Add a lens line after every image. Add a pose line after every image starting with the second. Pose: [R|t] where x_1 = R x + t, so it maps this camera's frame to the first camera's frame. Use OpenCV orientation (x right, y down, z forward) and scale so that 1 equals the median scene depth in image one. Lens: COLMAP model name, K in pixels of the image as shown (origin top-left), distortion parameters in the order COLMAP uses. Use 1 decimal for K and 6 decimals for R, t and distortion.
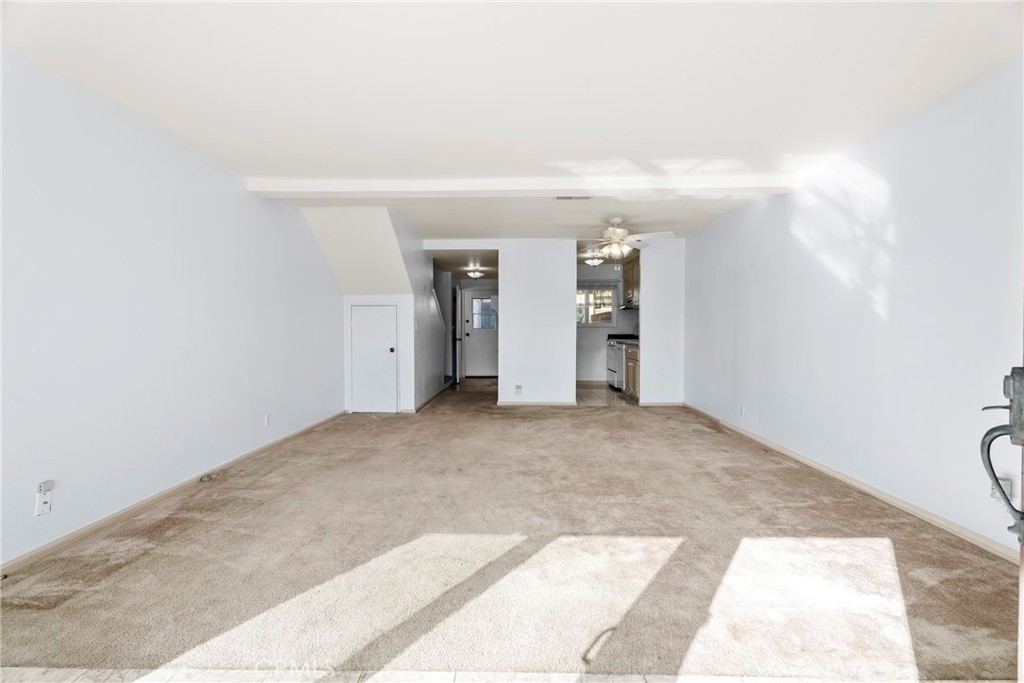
lens RADIAL K [[462.6, 0, 509.2], [0, 462.6, 333.0], [0, 0, 1]] dist [-0.000727, -0.000277]
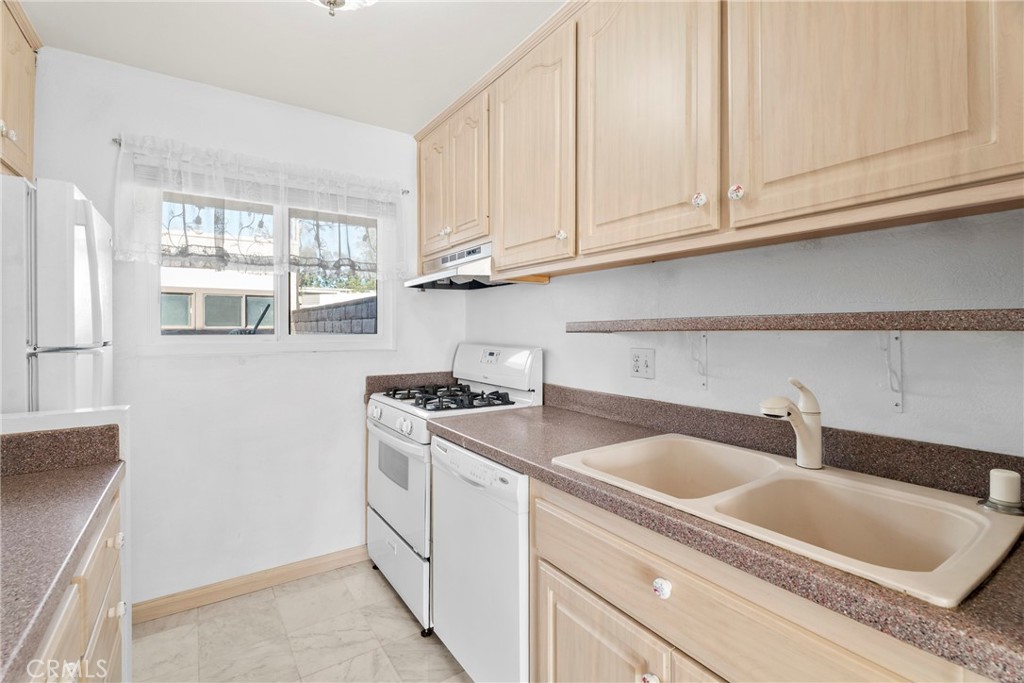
lens RADIAL K [[463.5, 0, 512.5], [0, 463.5, 338.6], [0, 0, 1]] dist [0.000735, 0.000209]
pose [[0.812249, -0.010888, 0.583210, 0.174339], [0.004182, 0.999909, 0.012842, -0.032560], [-0.583296, -0.007991, 0.812220, 1.022523]]
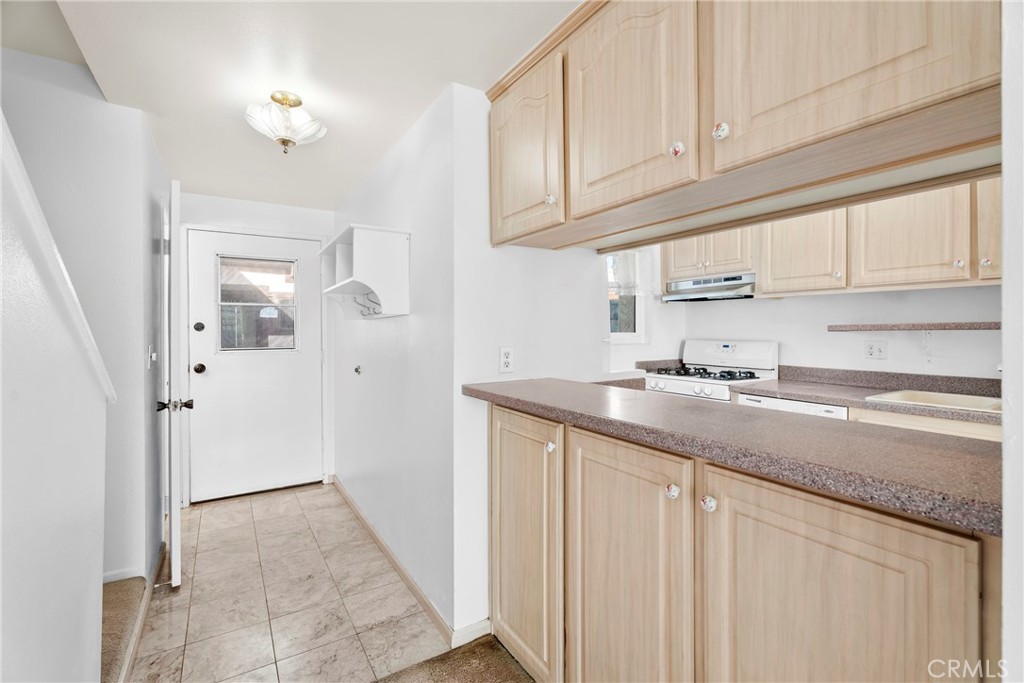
lens RADIAL K [[462.6, 0, 509.2], [0, 462.6, 333.0], [0, 0, 1]] dist [-0.000727, -0.000277]
pose [[0.838926, -0.003607, 0.544233, -0.141447], [0.004512, 0.999990, -0.000327, -0.032101], [-0.544226, 0.002730, 0.838934, 1.016640]]
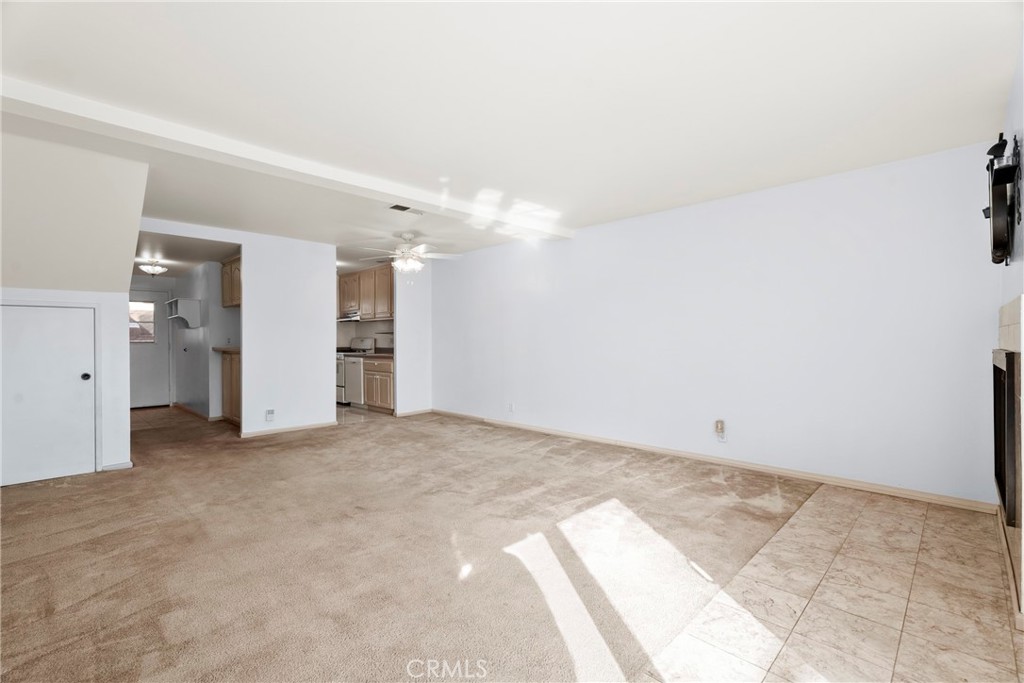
lens RADIAL K [[458.3, 0, 512.0], [0, 458.3, 341.5], [0, 0, 1]] dist [-0.000049, -0.000106]
pose [[0.683183, -0.003955, 0.730237, -0.291490], [0.009166, 0.999953, -0.003160, -0.004231], [-0.730190, 0.008852, 0.683187, 0.115674]]
